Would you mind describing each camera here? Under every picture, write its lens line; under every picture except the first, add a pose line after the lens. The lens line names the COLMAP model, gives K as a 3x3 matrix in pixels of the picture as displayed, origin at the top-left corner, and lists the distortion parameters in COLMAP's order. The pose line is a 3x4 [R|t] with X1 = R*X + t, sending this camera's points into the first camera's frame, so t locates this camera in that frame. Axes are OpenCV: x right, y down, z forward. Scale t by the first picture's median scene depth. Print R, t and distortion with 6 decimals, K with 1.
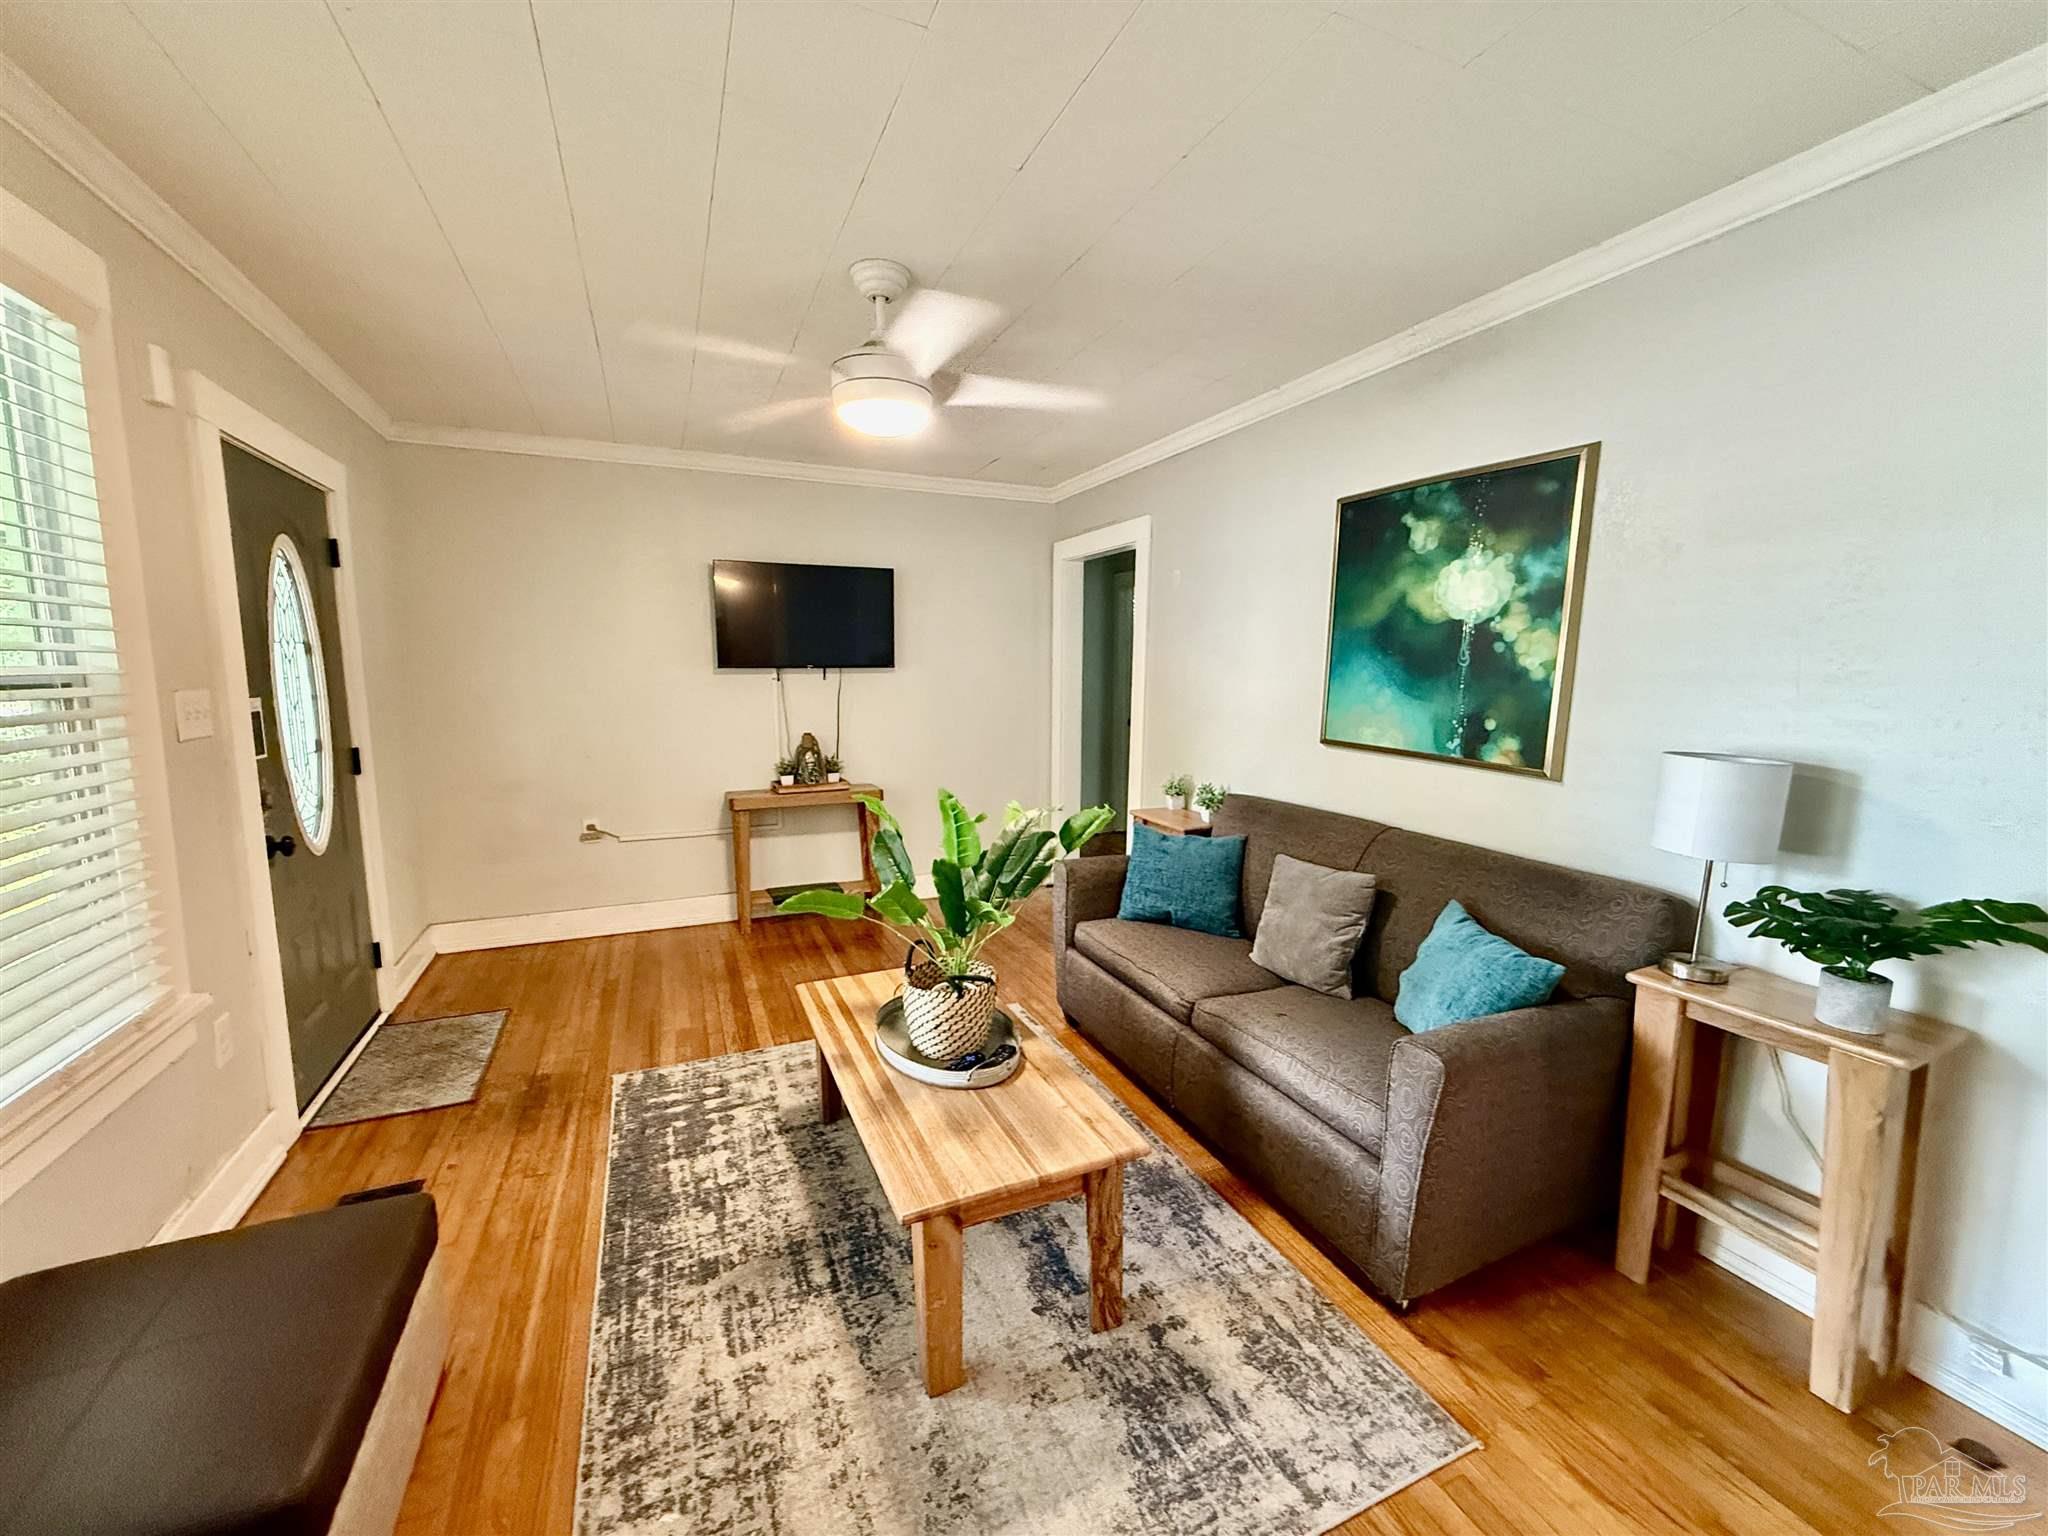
lens RADIAL K [[801.4, 0, 1008.5], [0, 801.4, 767.2], [0, 0, 1]] dist [0.000665, 0.000004]
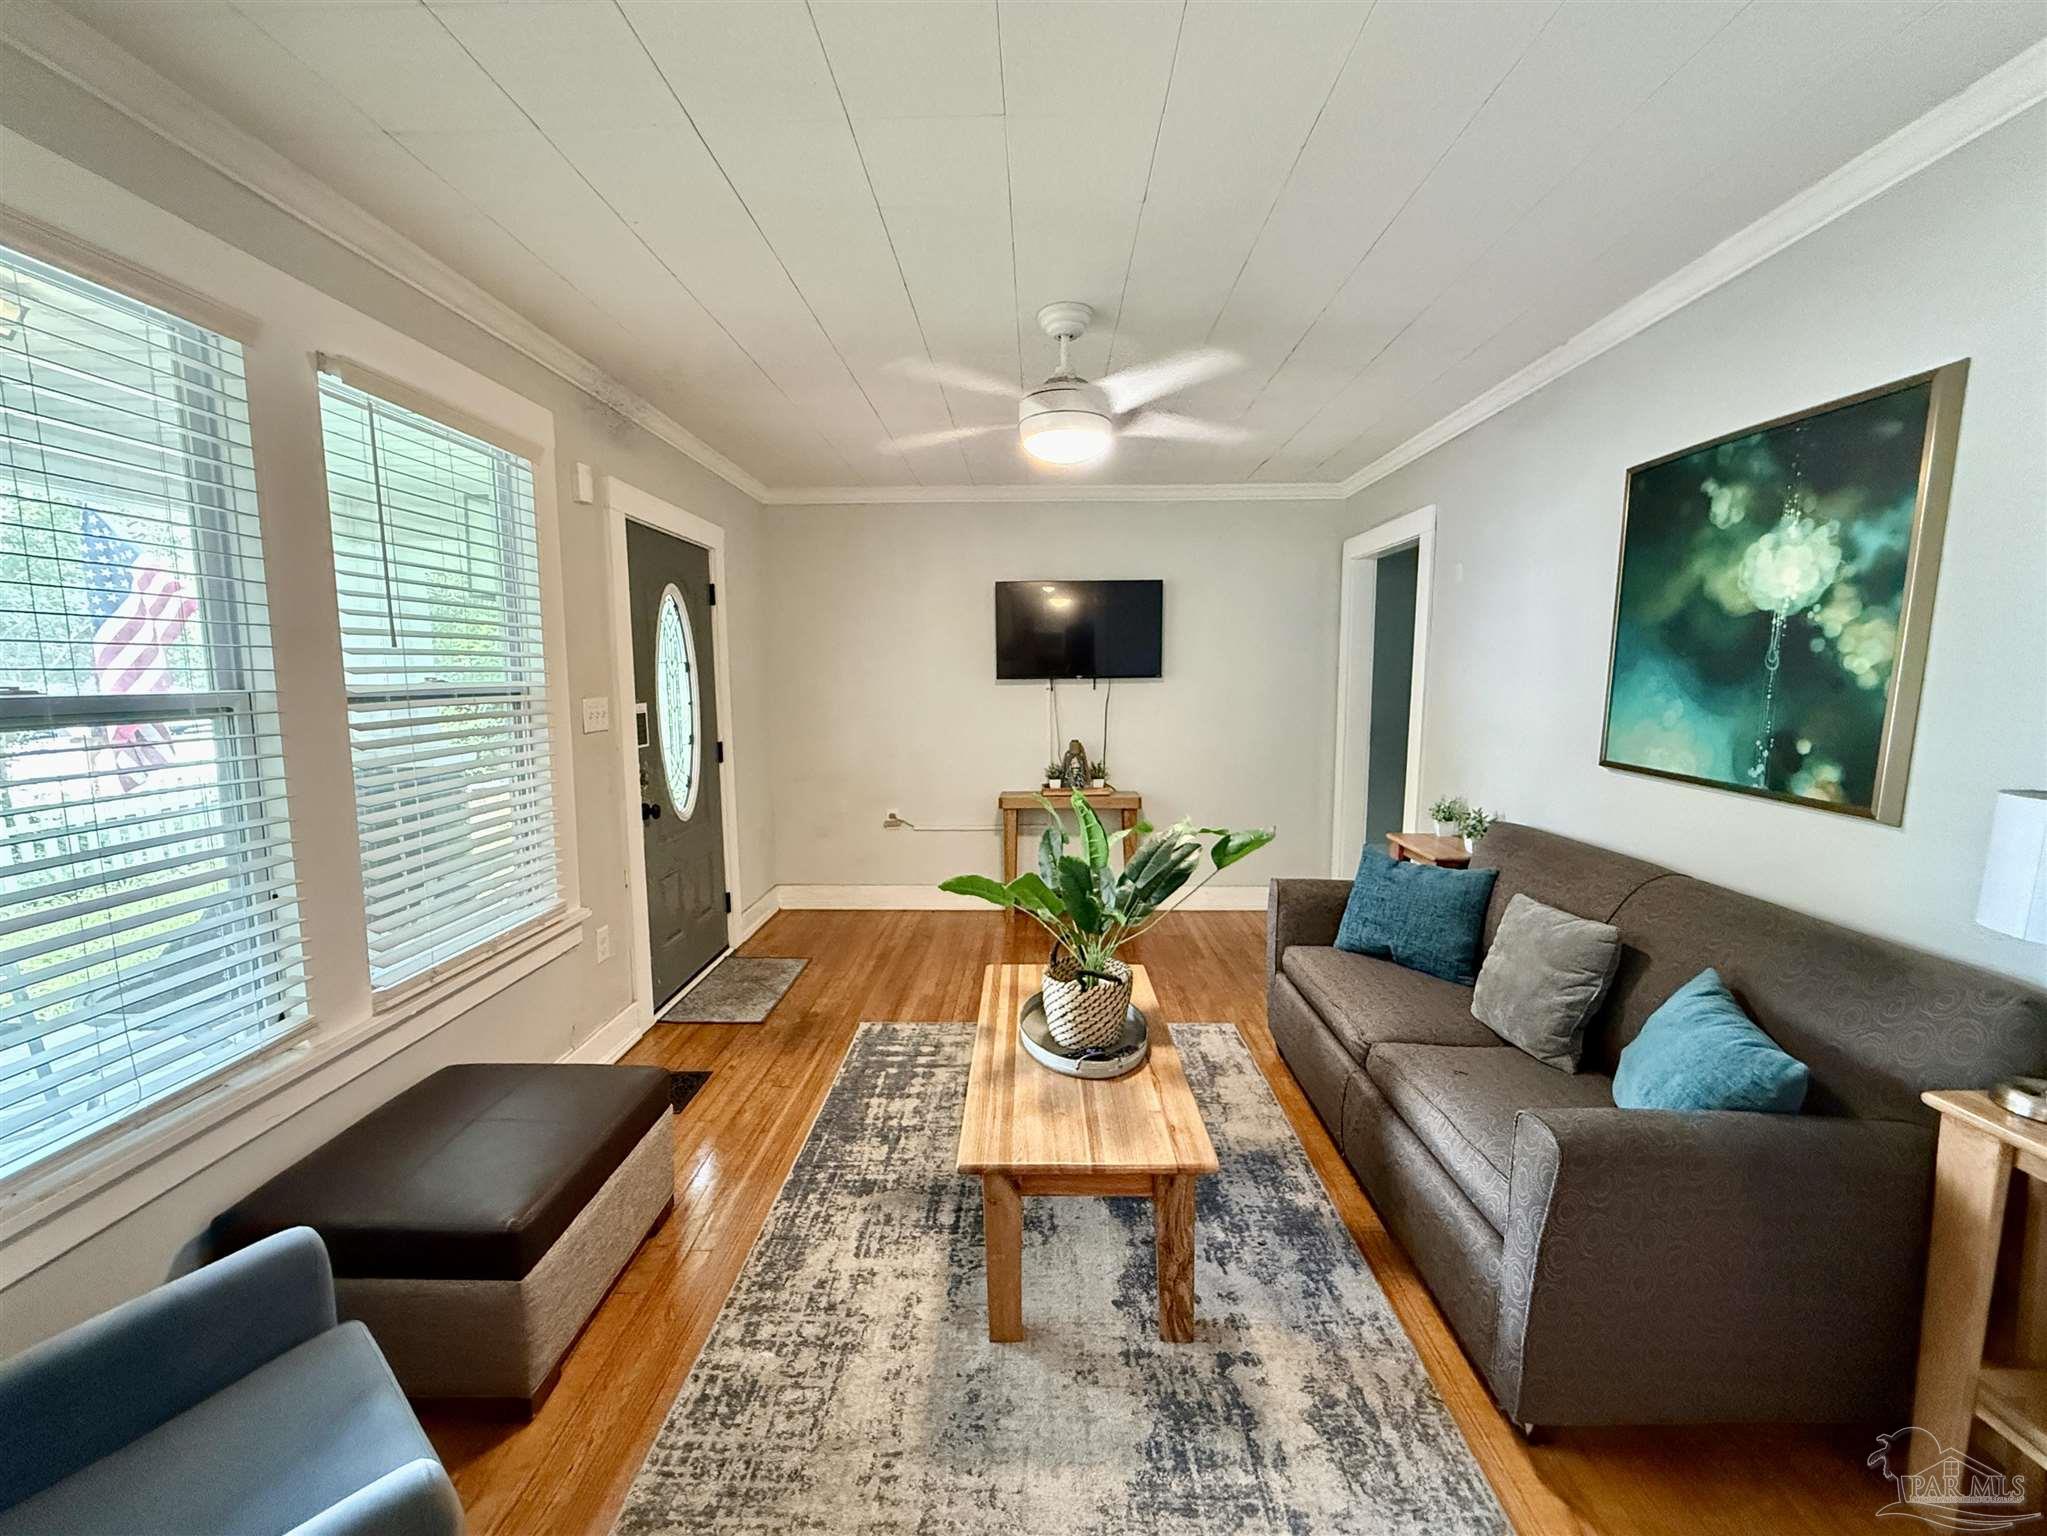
lens RADIAL K [[816.4, 0, 1021.0], [0, 816.4, 767.2], [0, 0, 1]] dist [-0.000667, 0.000442]
pose [[0.908925, 0.038039, -0.415221, 0.253869], [-0.043866, 0.999027, -0.004502, 0.002024], [0.414646, 0.022306, 0.909709, -0.012227]]
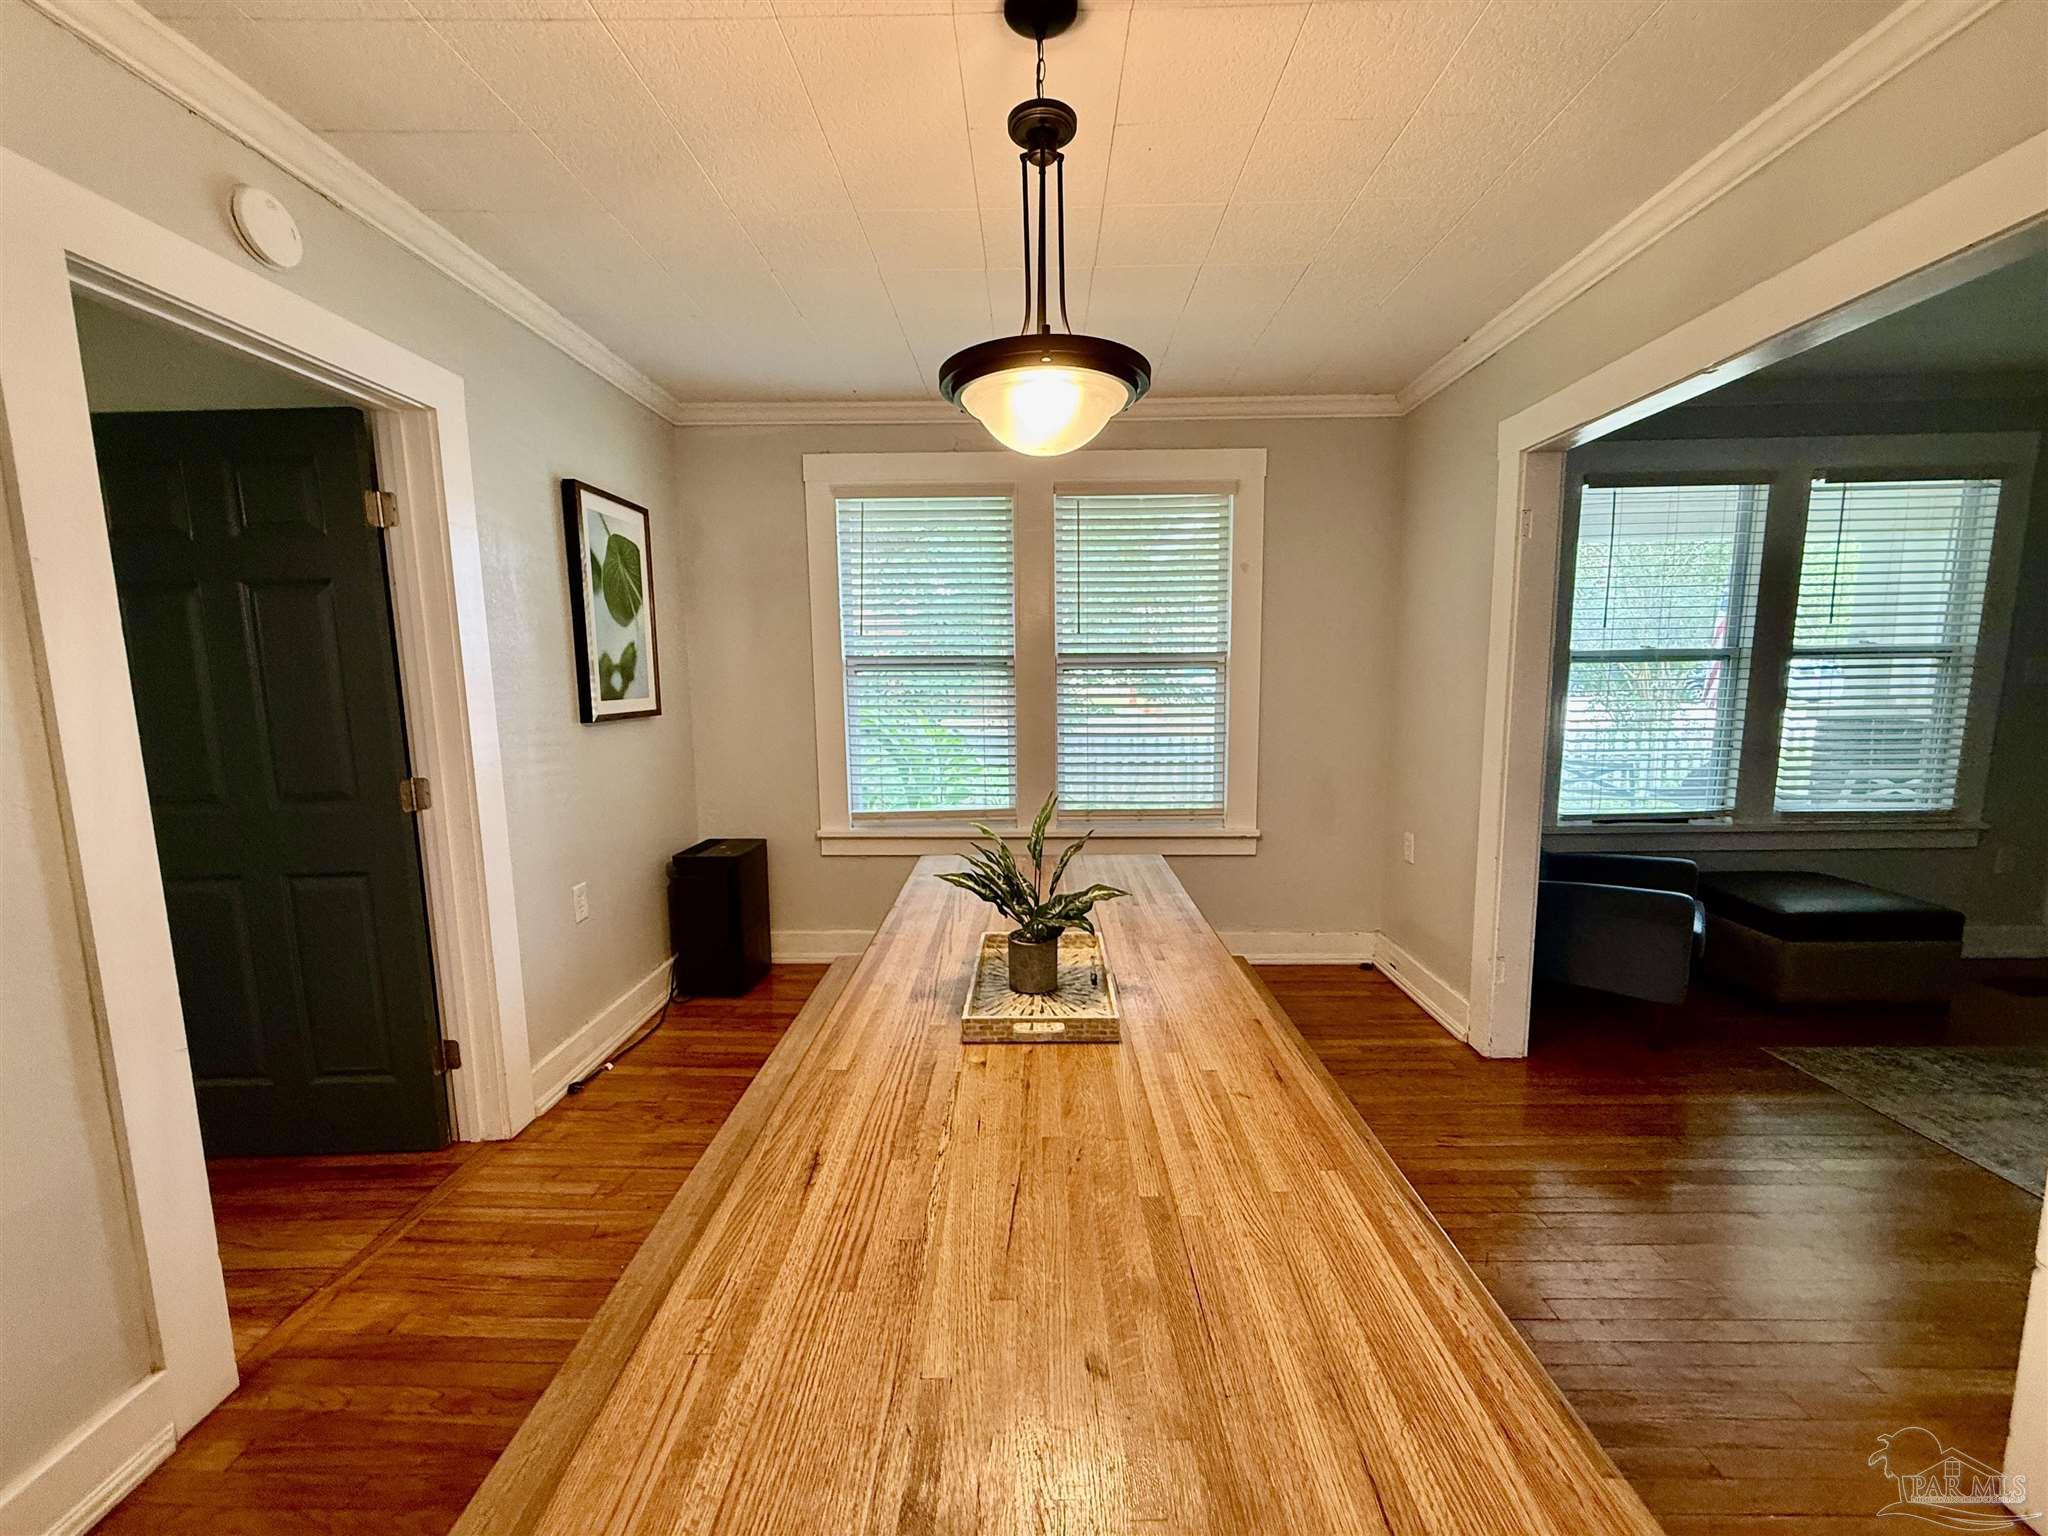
lens RADIAL K [[818.9, 0, 1024.0], [0, 818.9, 768.0], [0, 0, 1]] dist [0.001422, 0.000125]
pose [[-0.407557, 0.116762, -0.905684, 1.308644], [-0.109458, 0.978395, 0.175391, 0.059960], [0.906596, 0.170616, -0.385971, -0.228328]]
